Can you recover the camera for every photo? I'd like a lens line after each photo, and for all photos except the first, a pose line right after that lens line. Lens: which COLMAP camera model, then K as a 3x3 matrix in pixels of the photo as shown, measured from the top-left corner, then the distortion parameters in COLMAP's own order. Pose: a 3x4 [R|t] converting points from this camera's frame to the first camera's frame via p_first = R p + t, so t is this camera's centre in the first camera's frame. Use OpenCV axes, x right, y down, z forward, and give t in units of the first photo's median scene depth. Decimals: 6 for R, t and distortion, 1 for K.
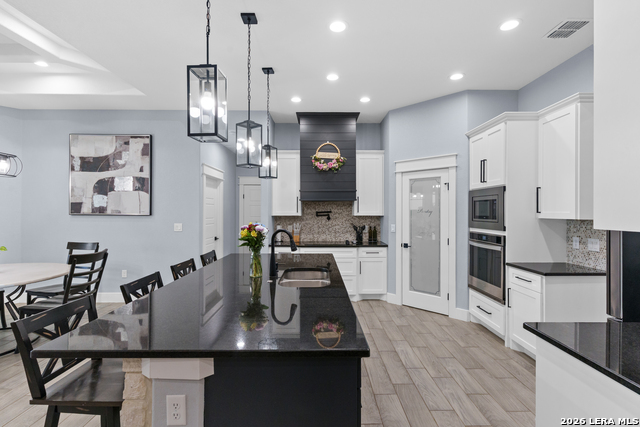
lens RADIAL K [[307.4, 0, 317.9], [0, 307.4, 212.0], [0, 0, 1]] dist [0.001385, 0.000168]
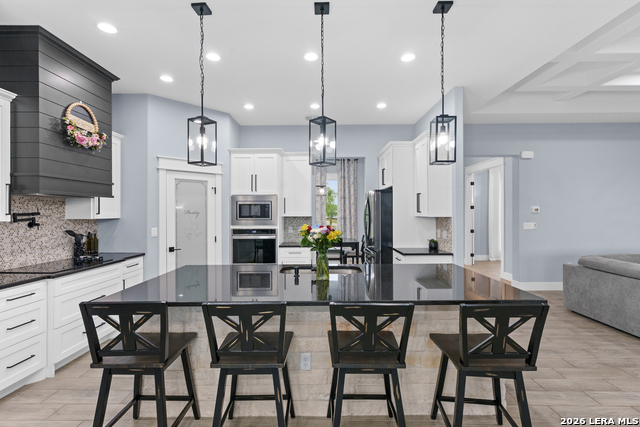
lens RADIAL K [[307.4, 0, 319.3], [0, 307.4, 213.4], [0, 0, 1]] dist [0.001385, 0.000168]
pose [[0.002927, -0.002778, 0.999992, -0.669205], [0.005000, 0.999984, 0.002763, 0.000050], [-0.999983, 0.004992, 0.002941, 0.576101]]
